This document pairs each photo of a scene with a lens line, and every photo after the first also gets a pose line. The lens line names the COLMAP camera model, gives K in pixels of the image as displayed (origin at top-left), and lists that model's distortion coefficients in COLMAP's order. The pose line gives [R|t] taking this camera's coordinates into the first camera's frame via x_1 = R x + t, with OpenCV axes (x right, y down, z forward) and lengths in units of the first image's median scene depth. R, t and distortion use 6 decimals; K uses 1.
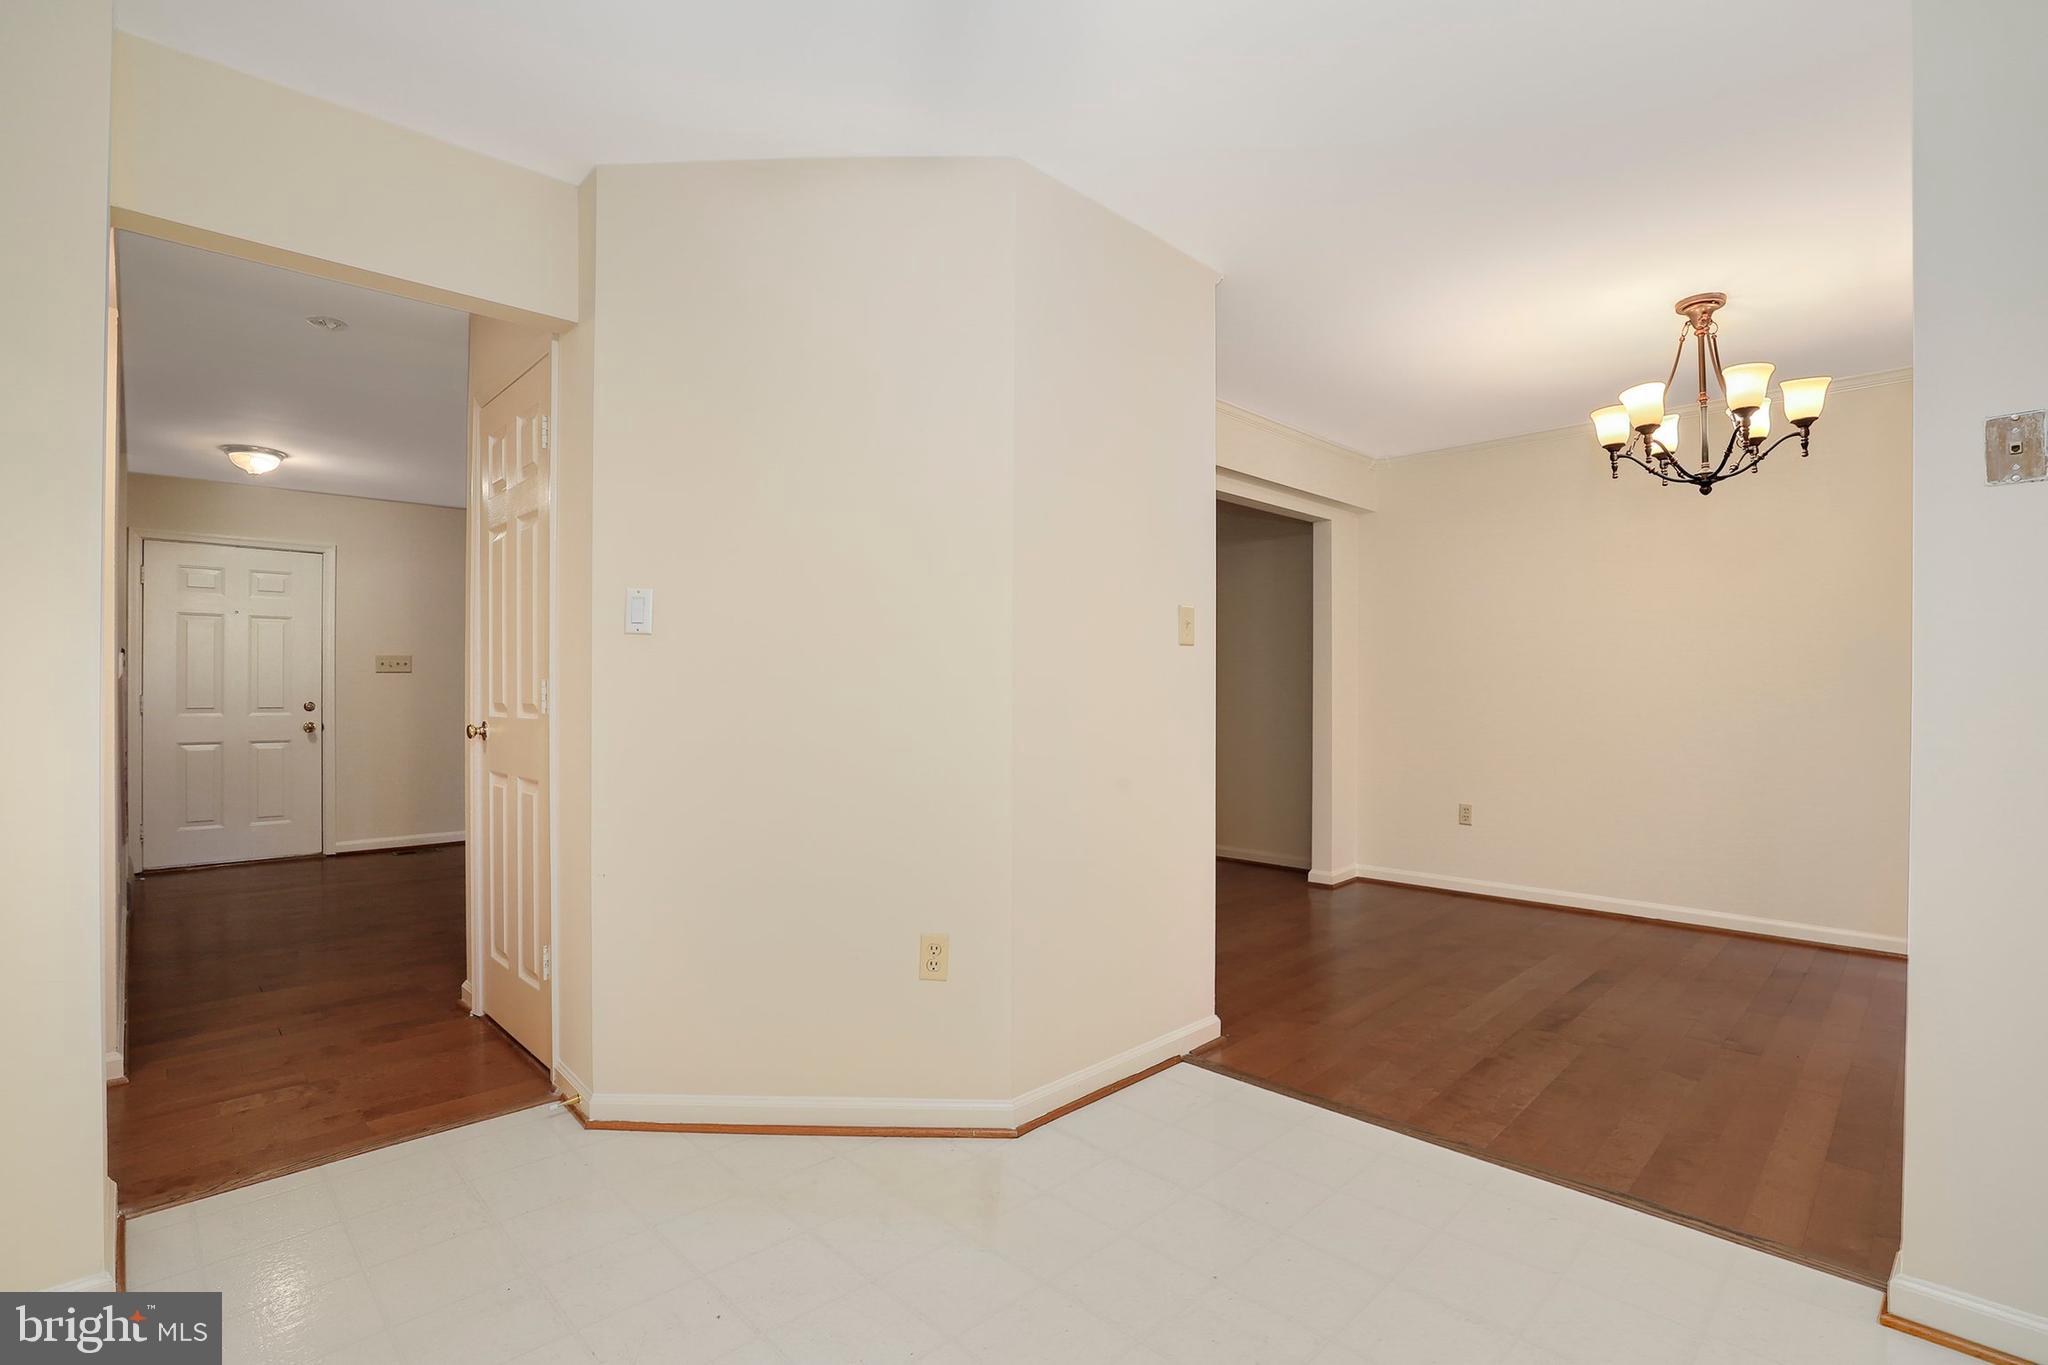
lens RADIAL K [[943.8, 0, 1031.3], [0, 943.8, 693.0], [0, 0, 1]] dist [-0.044193, 0.010592]
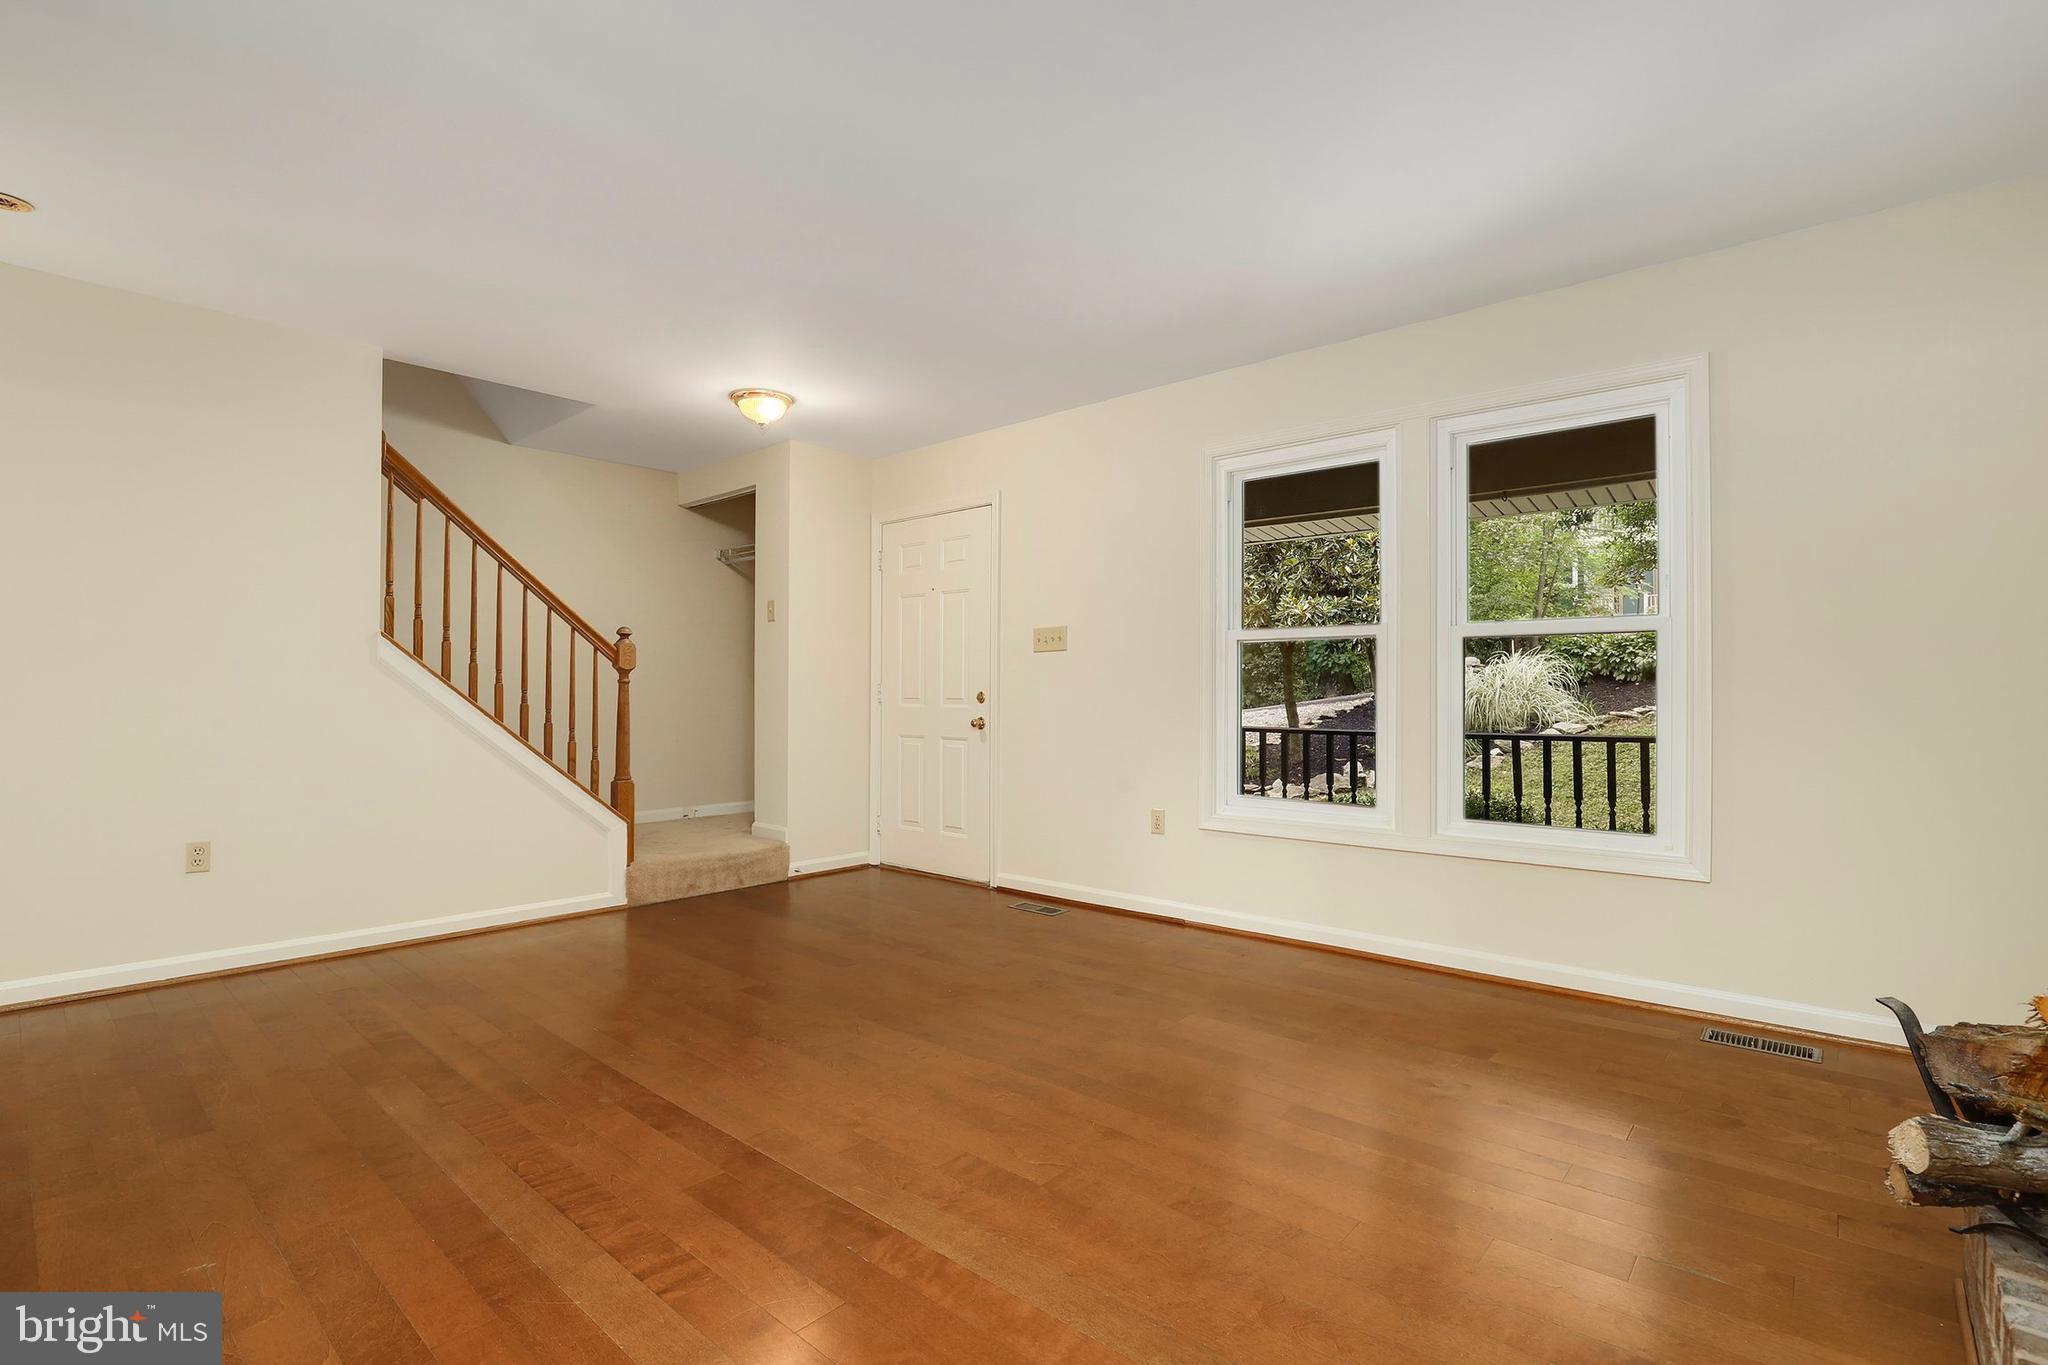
lens RADIAL K [[943.8, 0, 1031.3], [0, 943.8, 693.0], [0, 0, 1]] dist [-0.044193, 0.010592]
pose [[0.053321, -0.003498, -0.998571, 0.038079], [0.000681, 0.999994, -0.003467, 0.014039], [0.998577, -0.000495, 0.053323, 0.993111]]
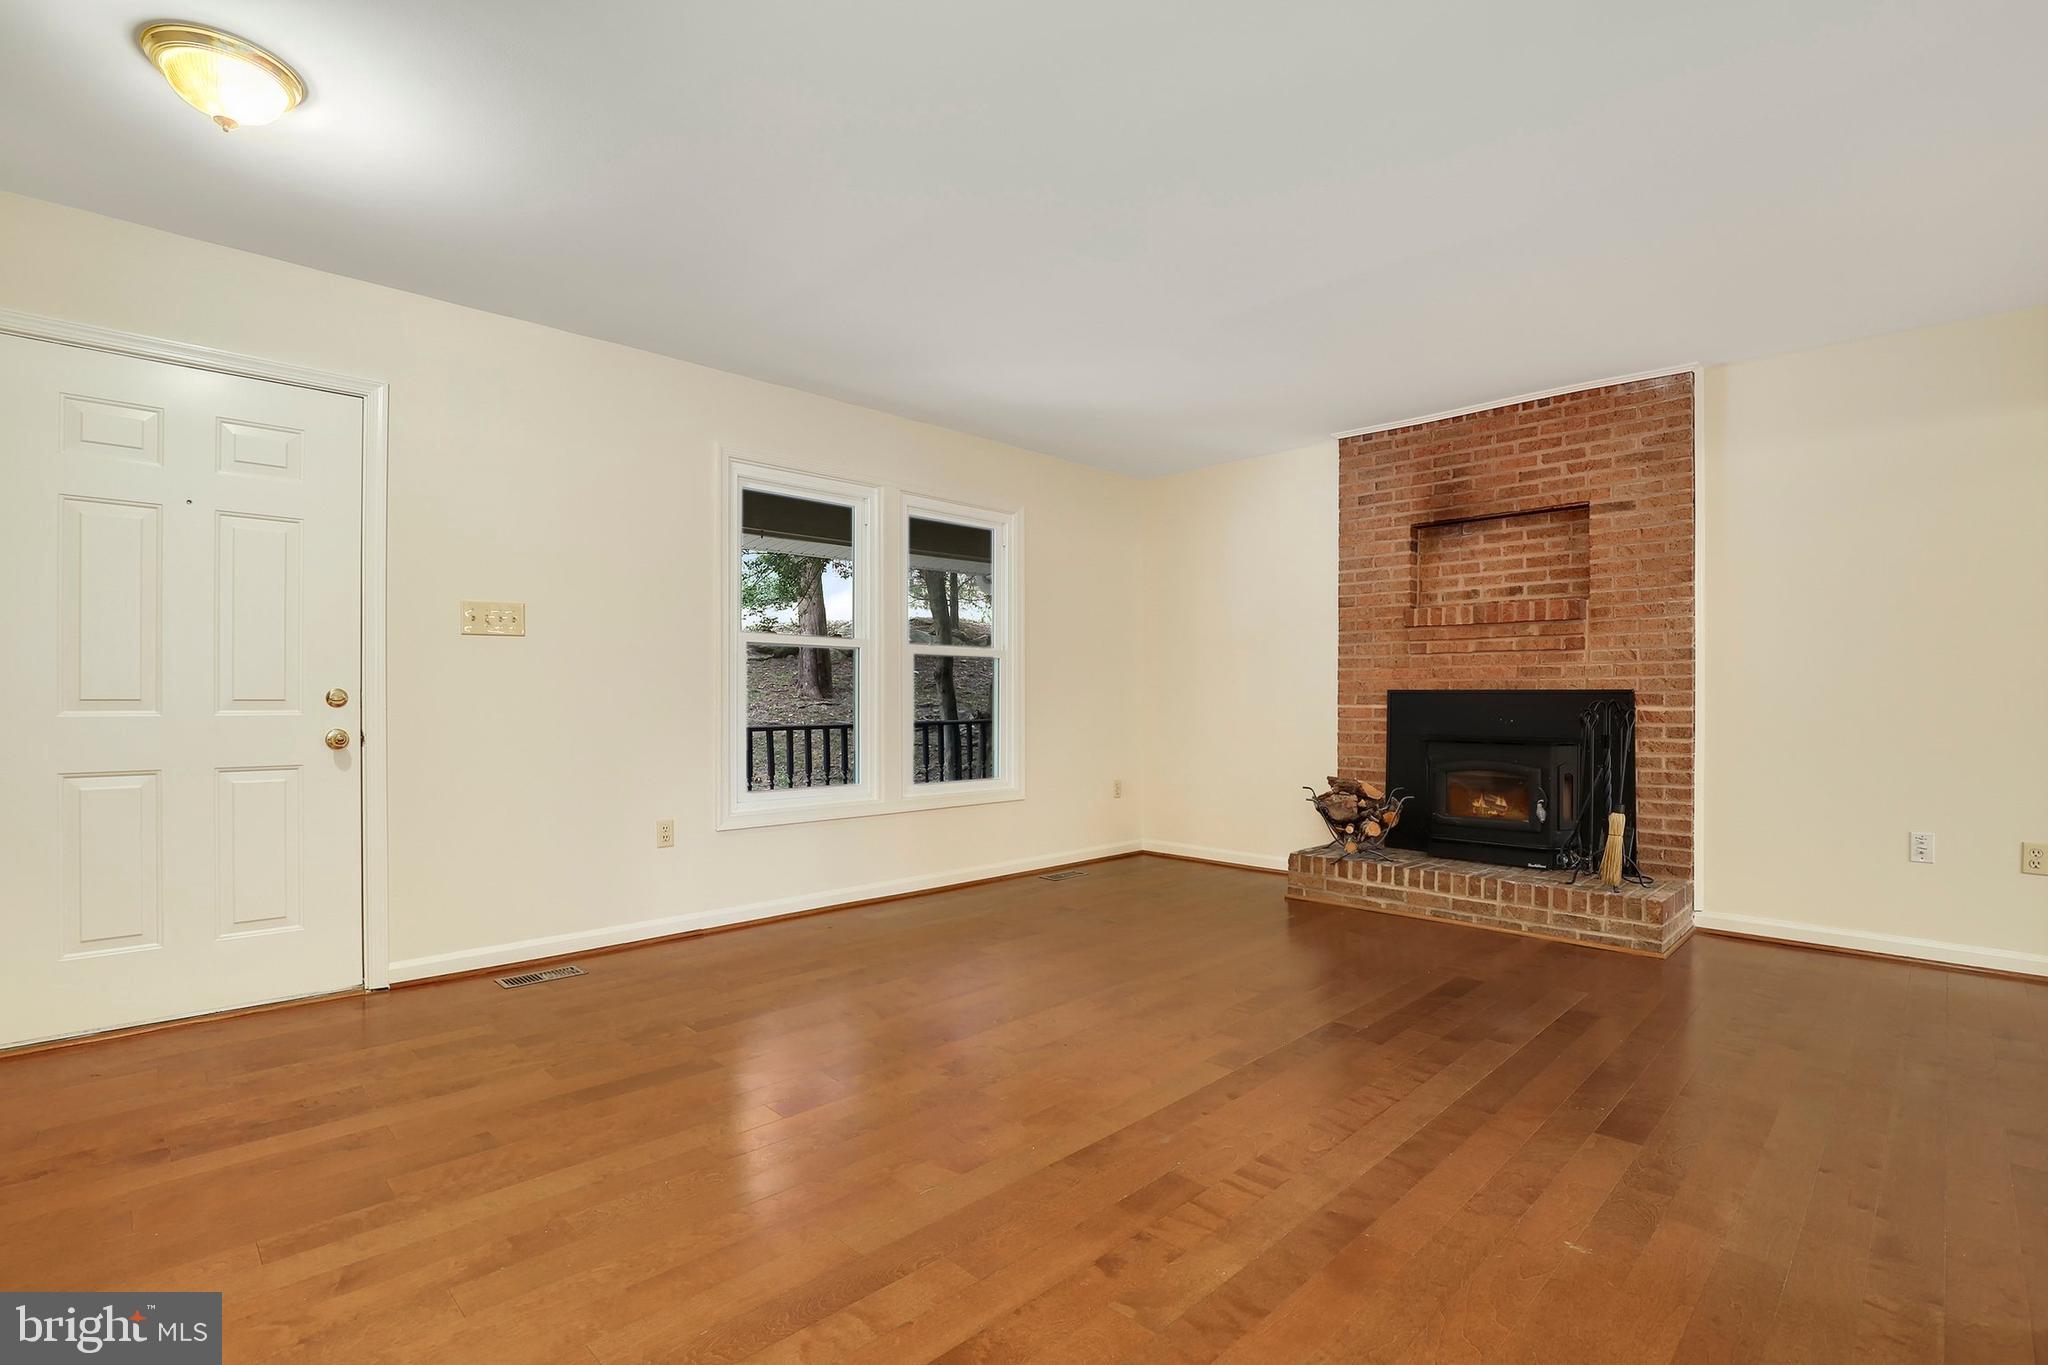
lens RADIAL K [[953.9, 0, 1034.2], [0, 953.9, 695.9], [0, 0, 1]] dist [-0.026601, 0.001428]
pose [[0.999934, -0.000149, -0.011460, -0.393748], [0.000174, 0.999998, 0.002217, 0.012341], [0.011460, -0.002219, 0.999932, 0.487204]]
